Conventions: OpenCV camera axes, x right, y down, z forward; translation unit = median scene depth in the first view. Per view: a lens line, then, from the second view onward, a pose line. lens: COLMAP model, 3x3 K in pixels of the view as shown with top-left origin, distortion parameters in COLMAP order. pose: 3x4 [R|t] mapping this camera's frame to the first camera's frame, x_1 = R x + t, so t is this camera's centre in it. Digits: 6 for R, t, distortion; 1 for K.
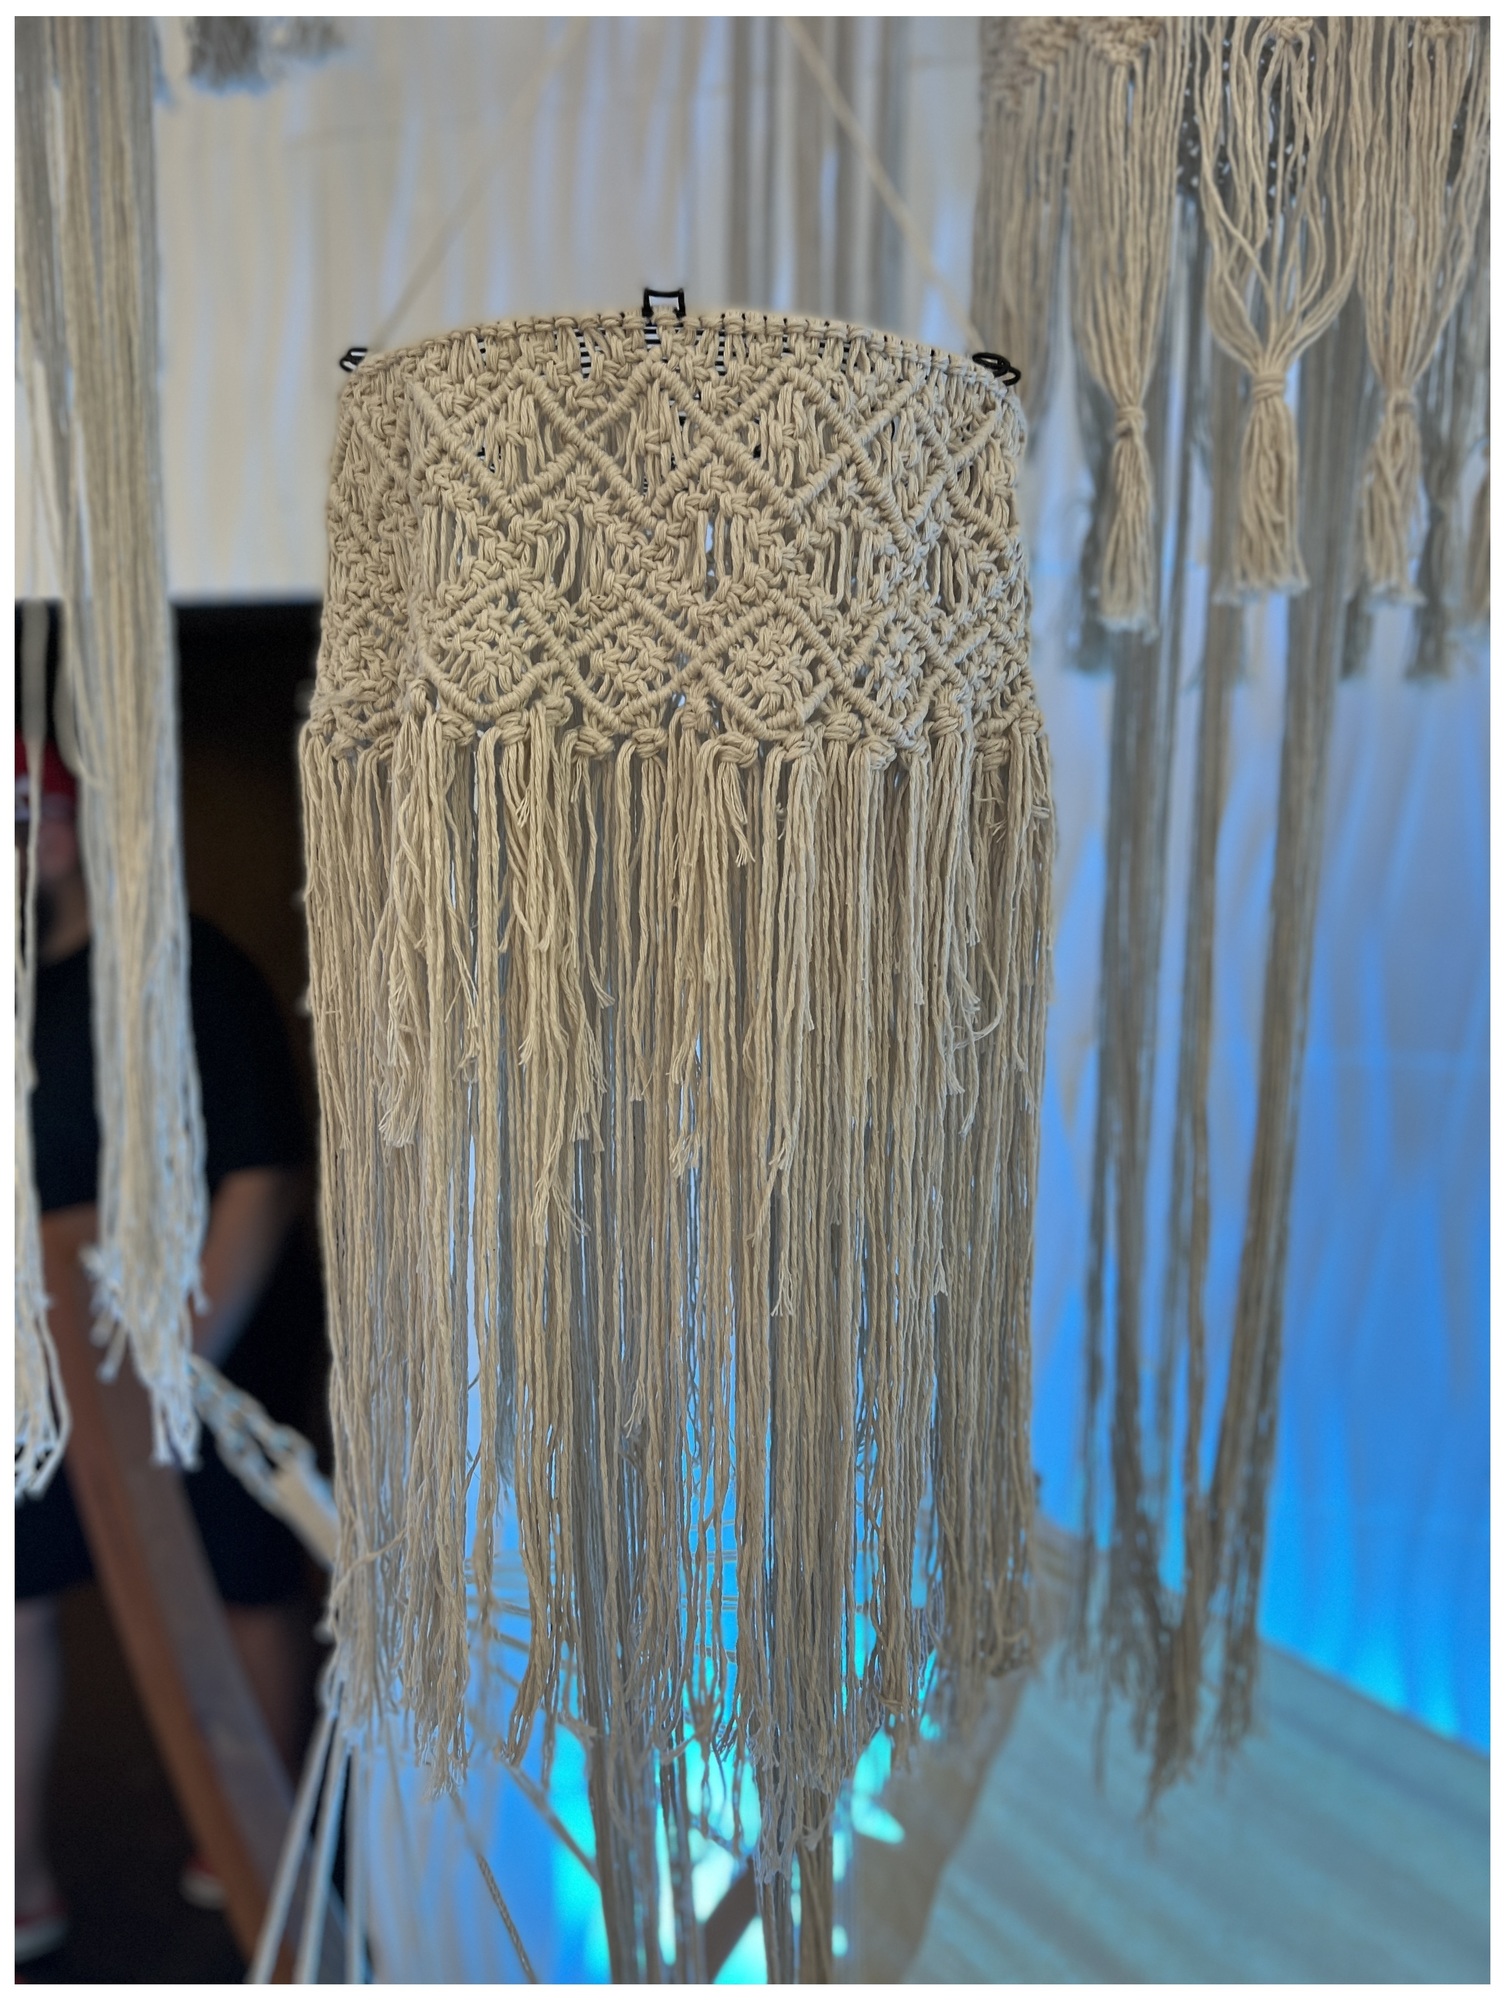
lens RADIAL K [[1497.2, 0, 745.2], [0, 1497.2, 988.9], [0, 0, 1]] dist [0.028910, -0.027573]
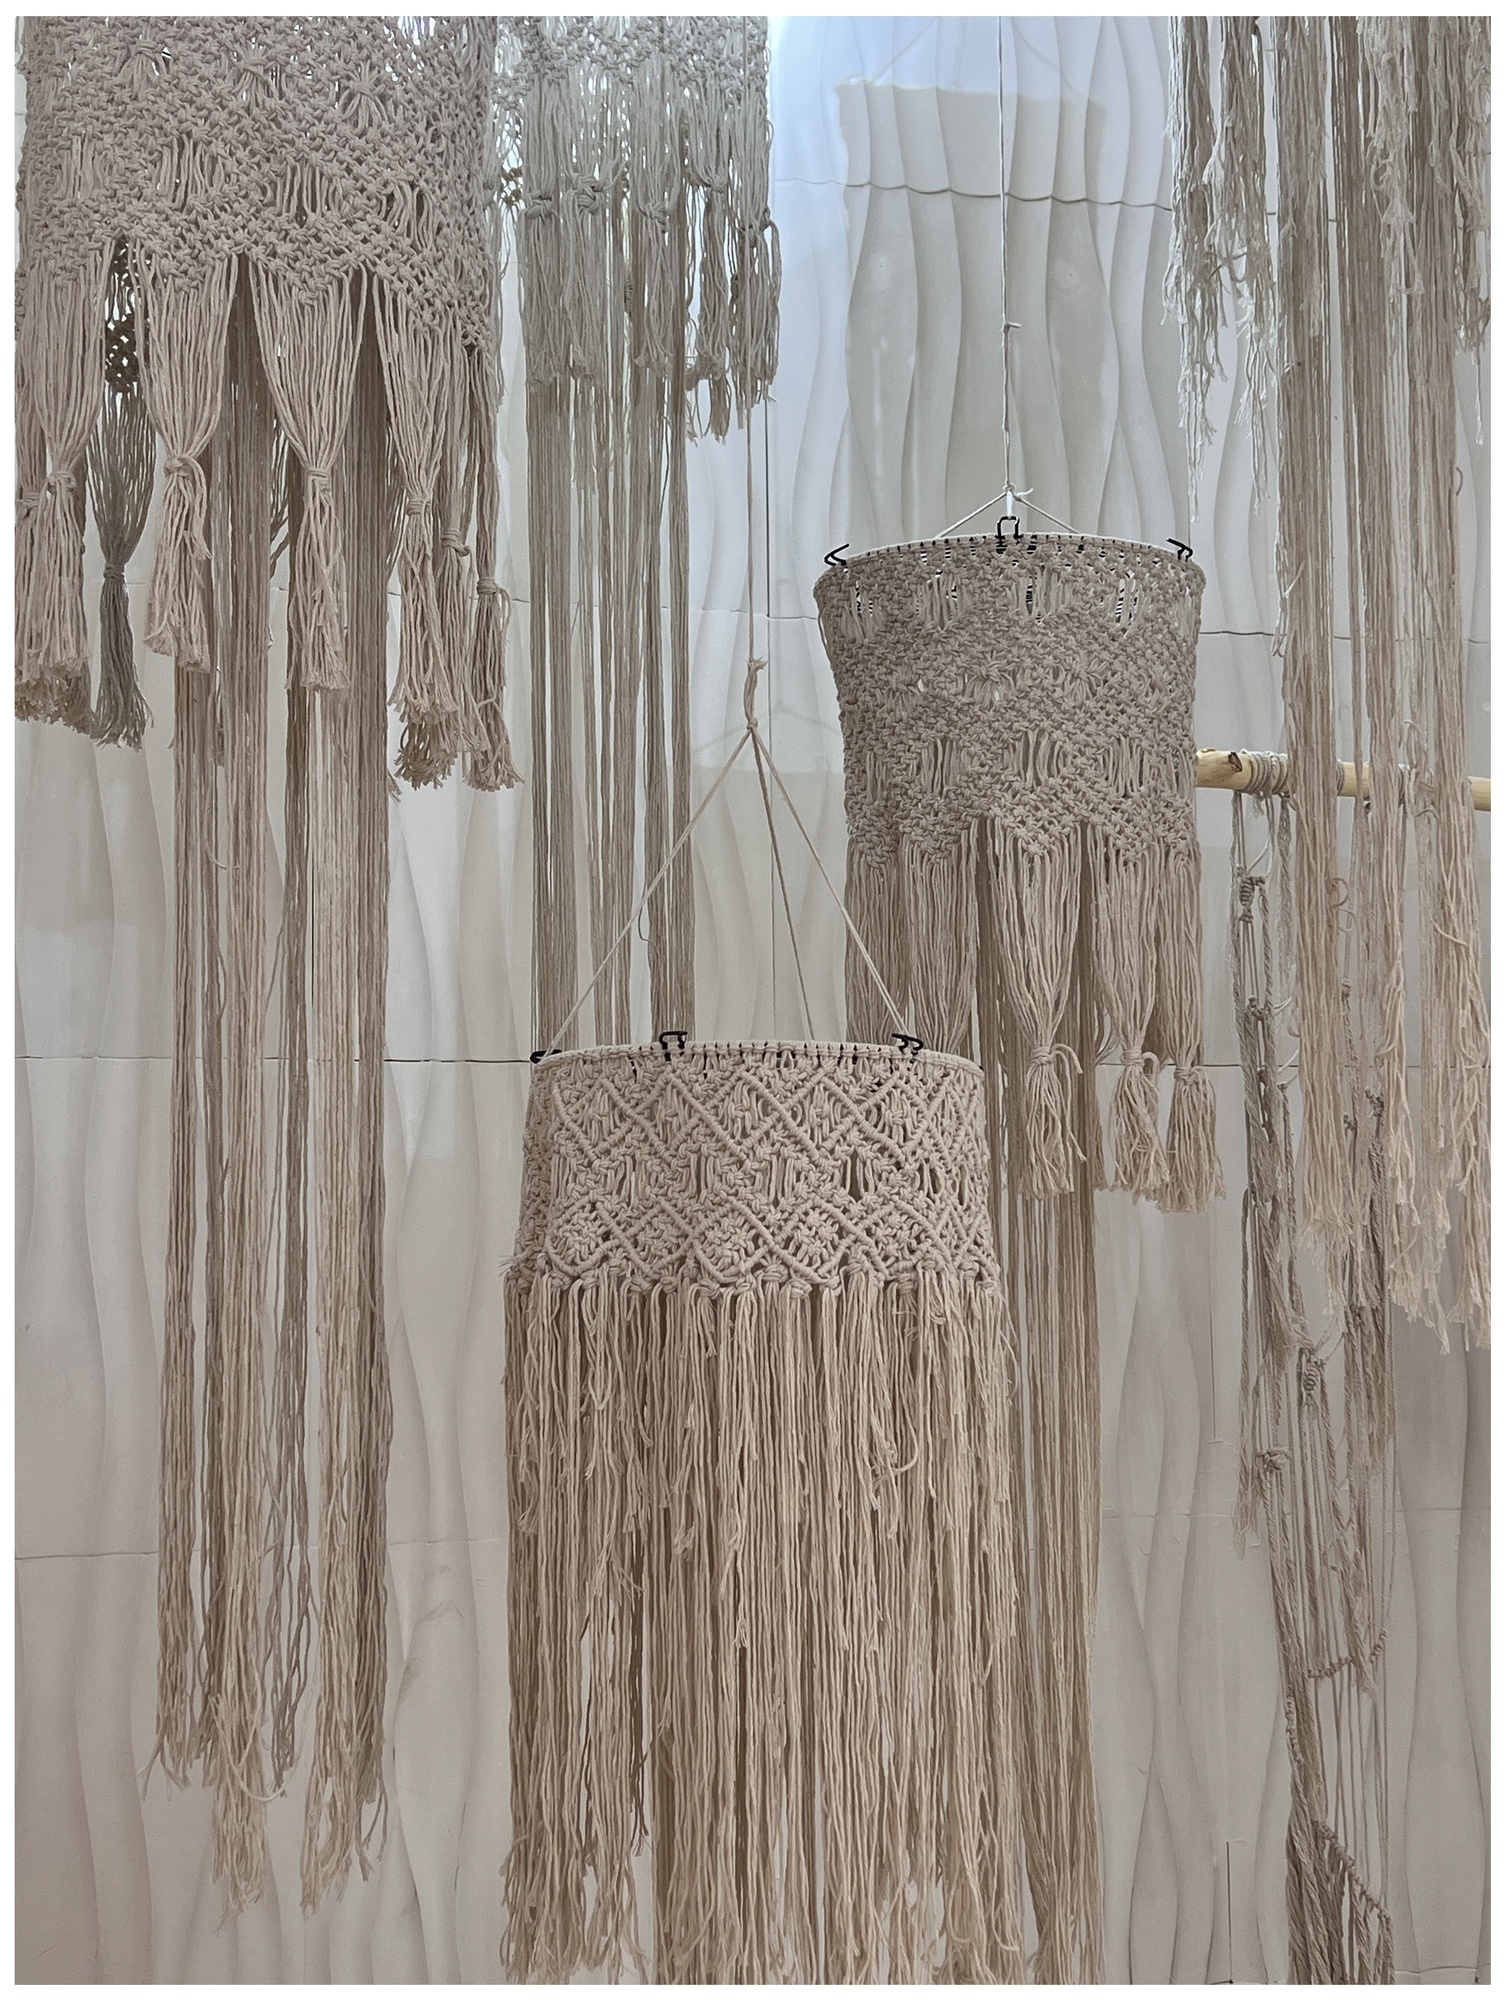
lens RADIAL K [[2510.1, 0, 752.2], [0, 2510.1, 1008.8], [0, 0, 1]] dist [0.031396, 0.000000]
pose [[0.943448, -0.056814, -0.326617, 0.991364], [-0.018236, 0.974821, -0.222241, 0.165972], [0.331020, 0.215629, 0.918657, -1.689821]]
